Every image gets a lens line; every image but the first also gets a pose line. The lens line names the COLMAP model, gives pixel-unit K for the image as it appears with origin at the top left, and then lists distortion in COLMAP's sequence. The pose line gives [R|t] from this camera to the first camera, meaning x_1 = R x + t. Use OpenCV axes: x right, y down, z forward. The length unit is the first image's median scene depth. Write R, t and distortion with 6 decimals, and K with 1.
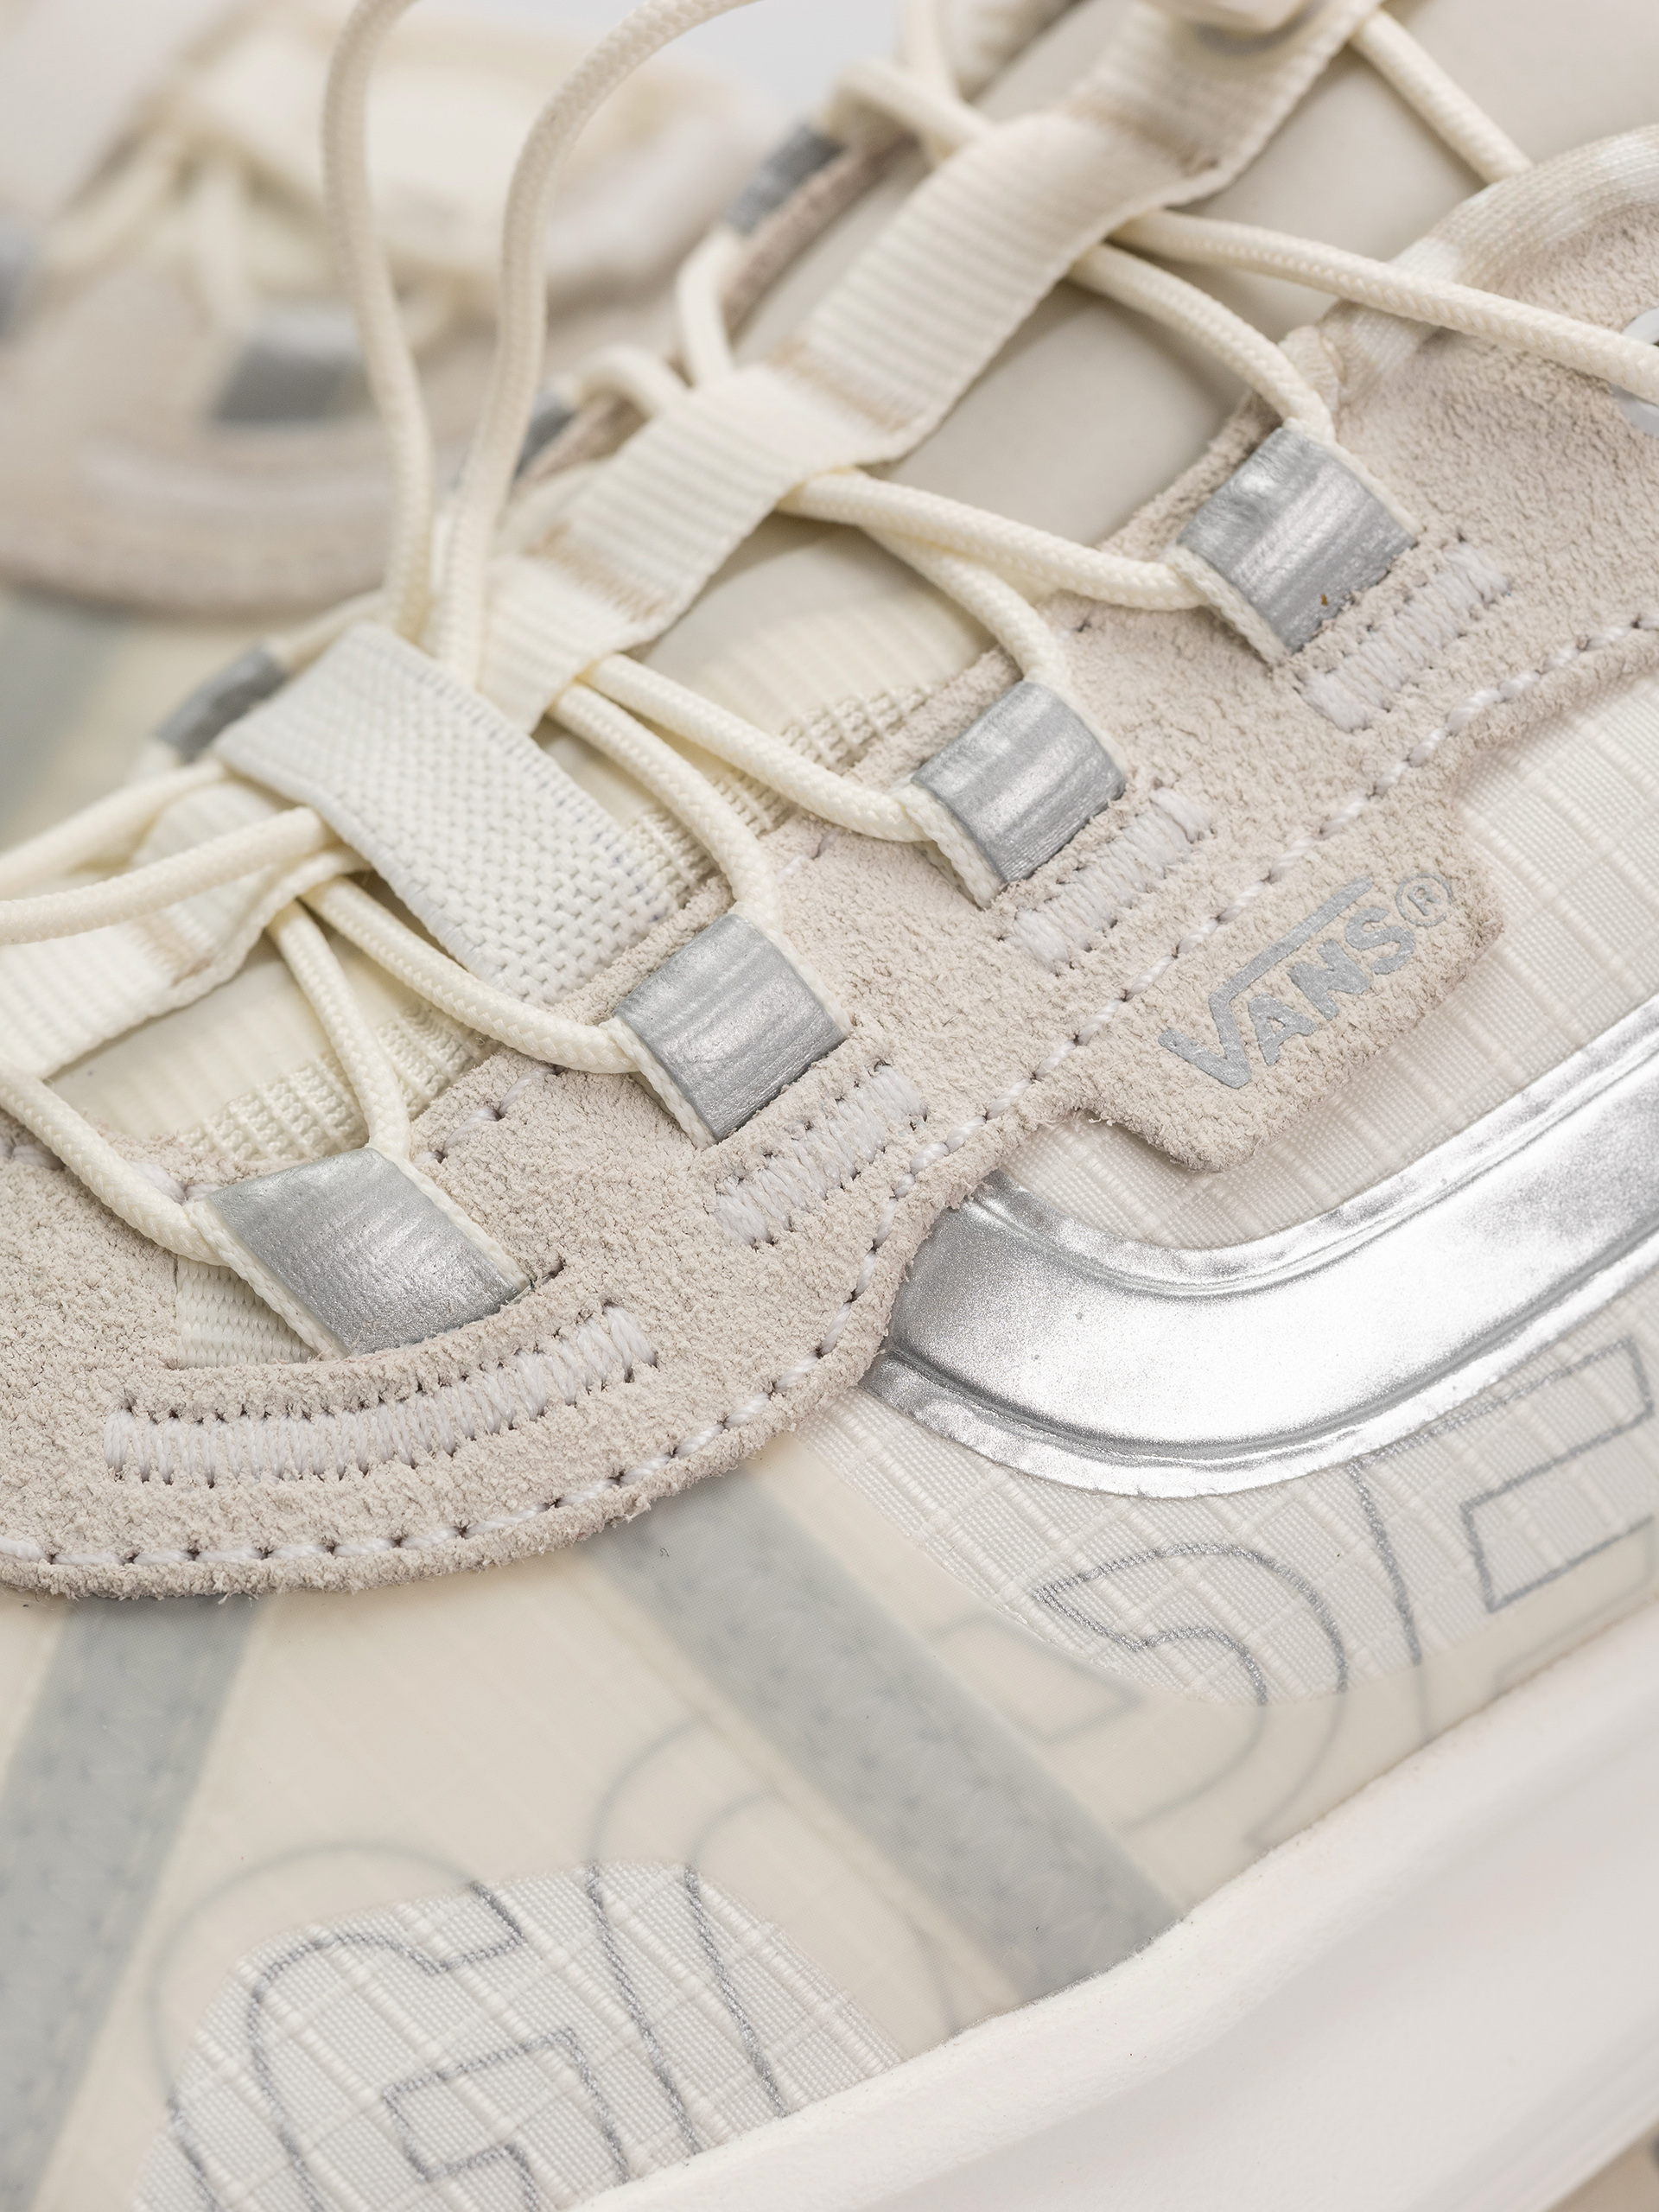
lens RADIAL K [[7870.6, 0, 829.5], [0, 7870.6, 1106.0], [0, 0, 1]] dist [-0.182889, 1.993430]
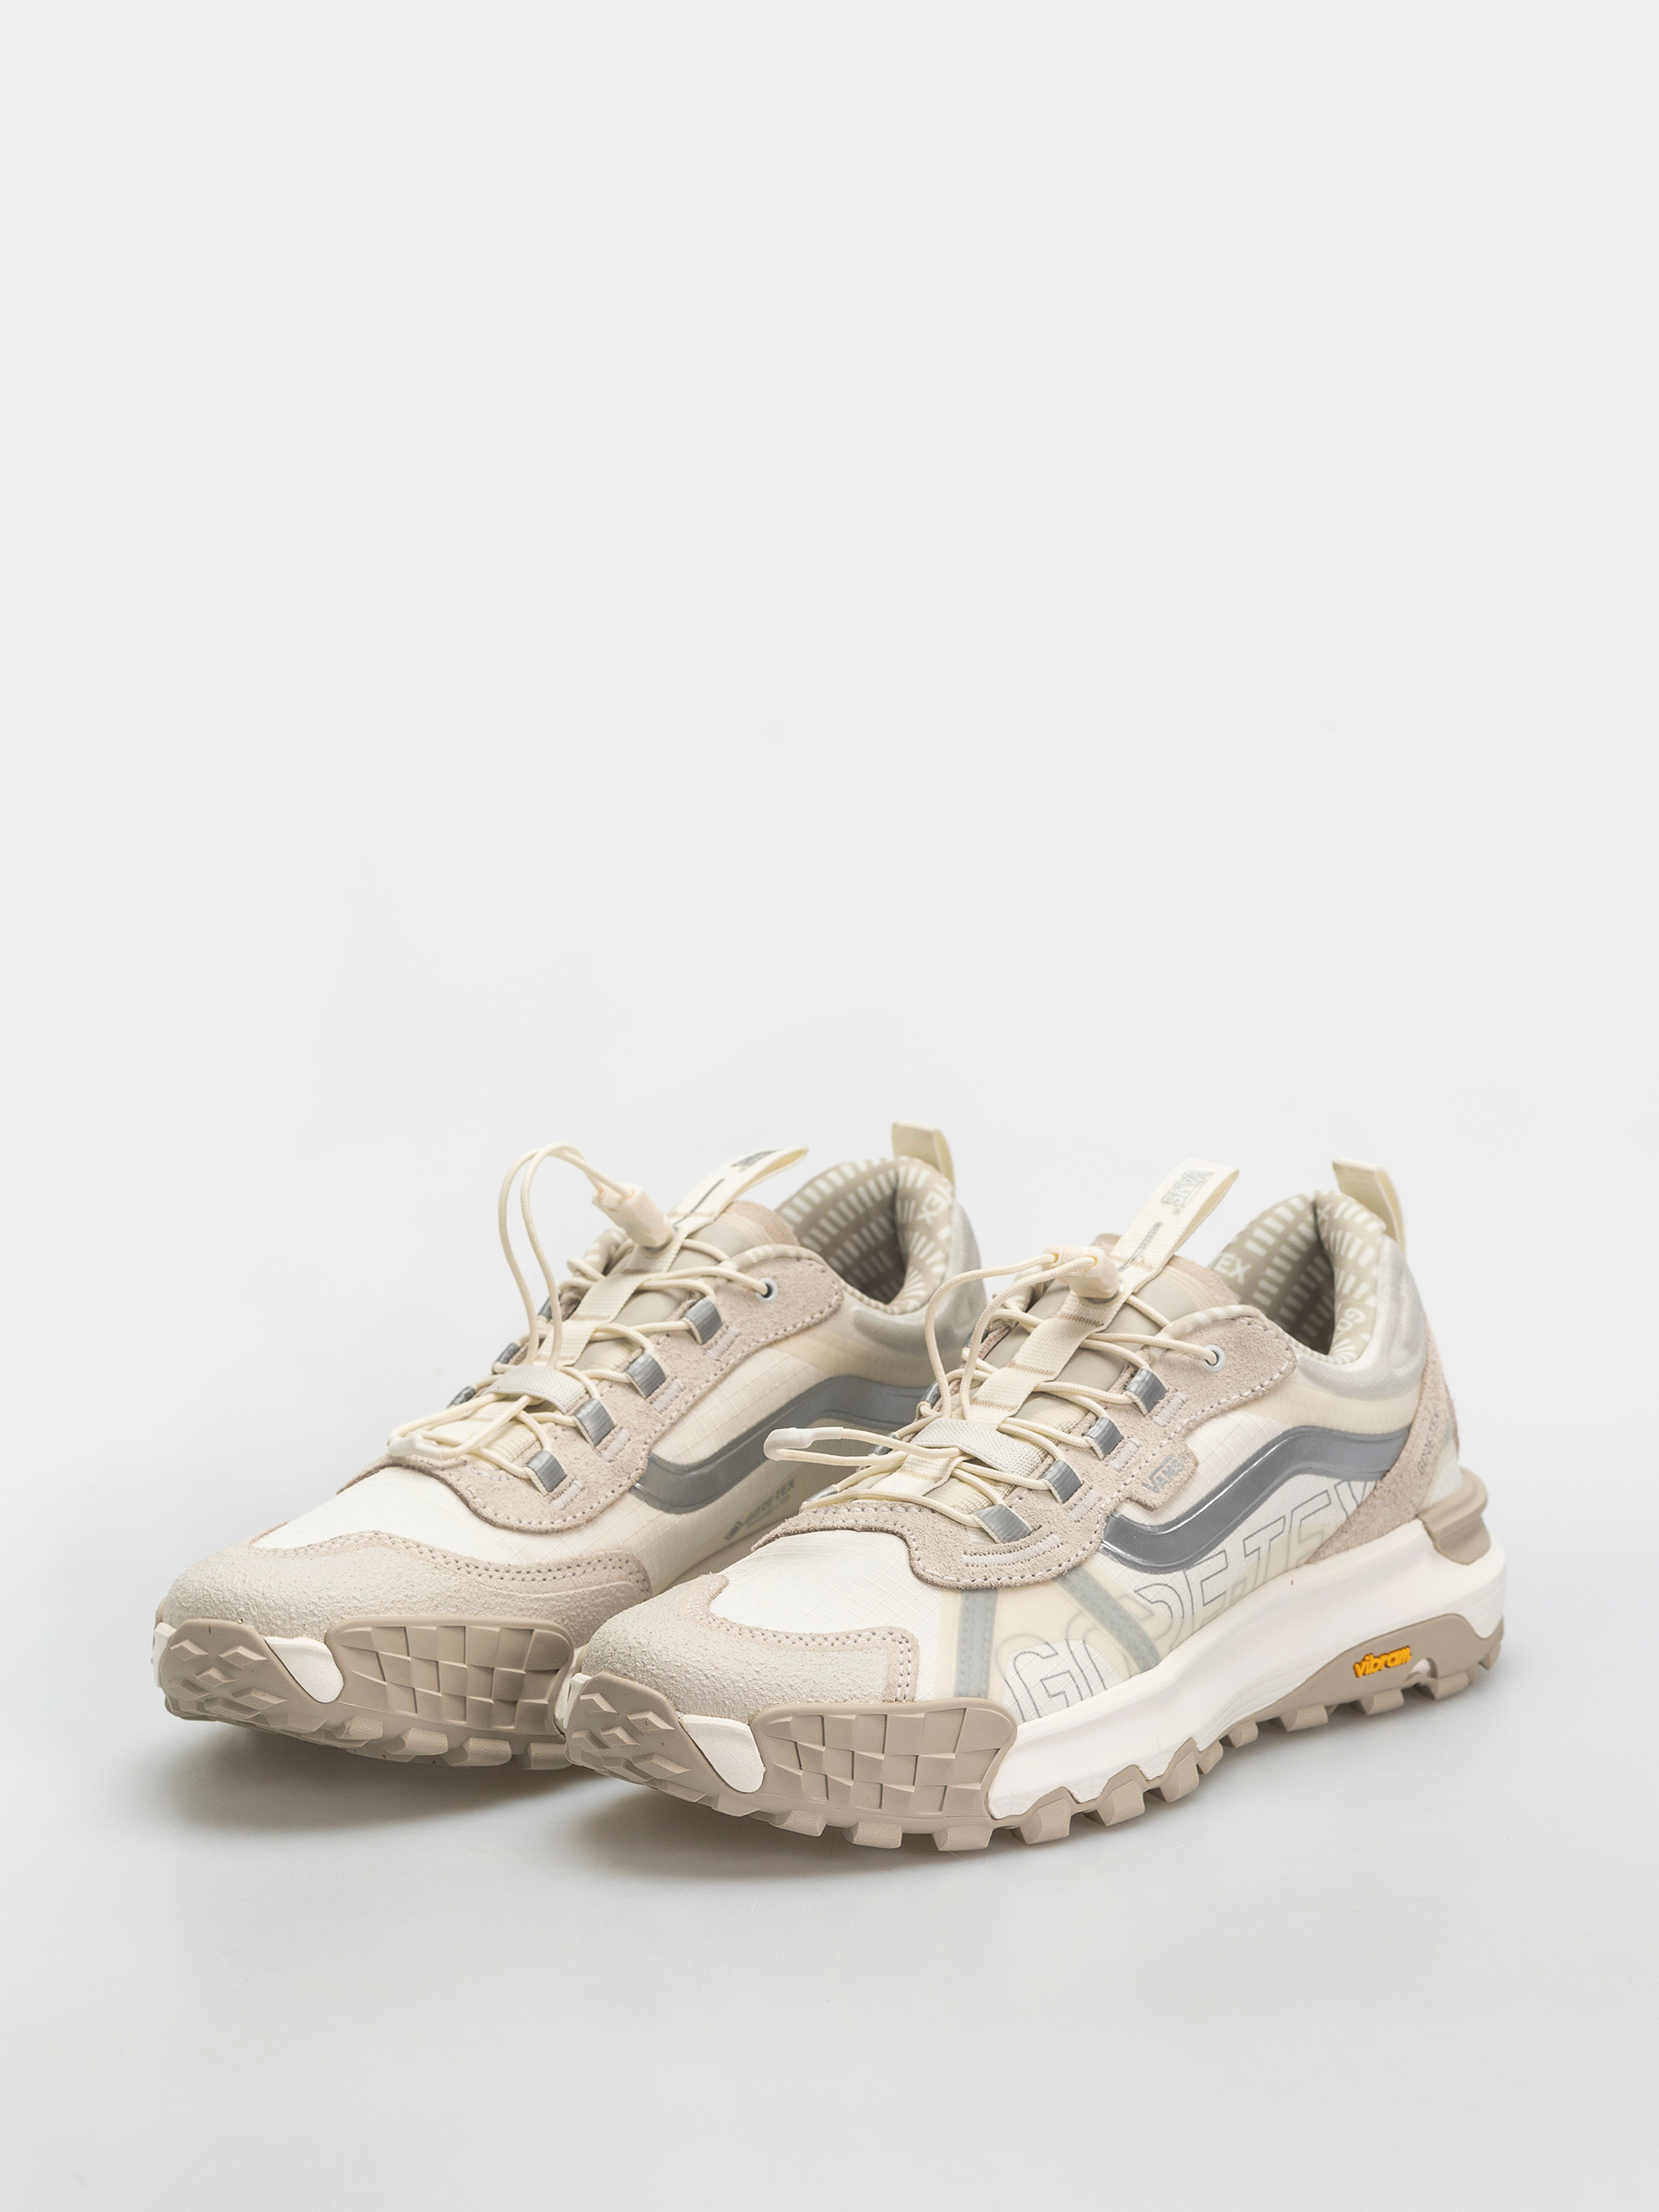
lens RADIAL K [[7870.6, 0, 829.5], [0, 7870.6, 1106.0], [0, 0, 1]] dist [-0.182889, 1.993430]
pose [[0.904124, 0.029722, 0.426235, -2.249548], [0.098796, 0.956001, -0.276227, 1.110760], [-0.415691, 0.291854, 0.861407, -3.241646]]
